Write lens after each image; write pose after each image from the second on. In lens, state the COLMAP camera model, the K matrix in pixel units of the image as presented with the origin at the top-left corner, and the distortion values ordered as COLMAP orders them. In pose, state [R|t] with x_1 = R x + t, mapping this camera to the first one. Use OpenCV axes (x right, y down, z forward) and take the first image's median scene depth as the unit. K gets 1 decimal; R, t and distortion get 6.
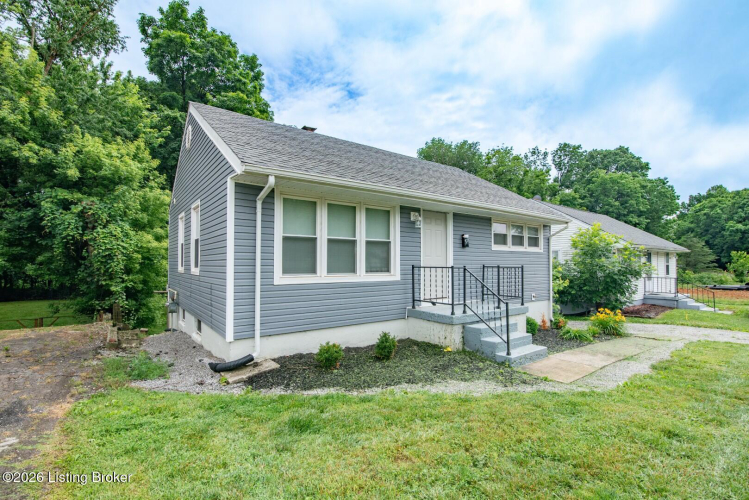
lens RADIAL K [[343.9, 0, 374.5], [0, 343.9, 250.0], [0, 0, 1]] dist [-0.000356, -0.009116]
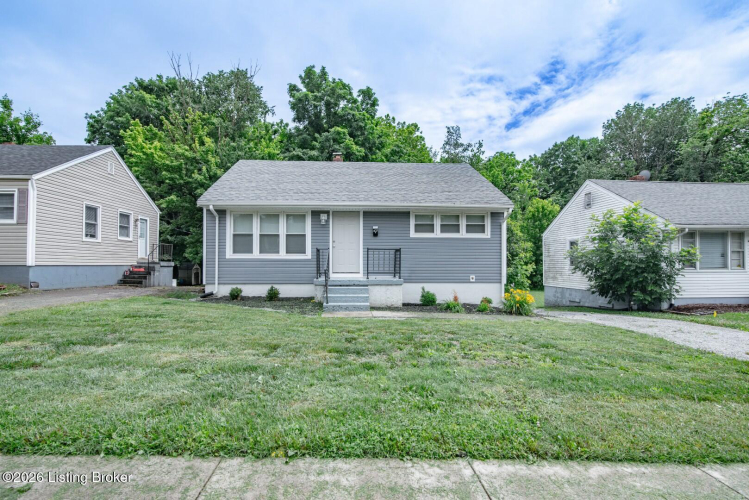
lens RADIAL K [[351.4, 0, 375.3], [0, 351.4, 262.1], [0, 0, 1]] dist [-0.001316, -0.000338]
pose [[0.838137, -0.004176, -0.545444, 1.170493], [0.022590, 0.999379, 0.027061, 0.065621], [0.544992, -0.035002, 0.837710, -0.182114]]
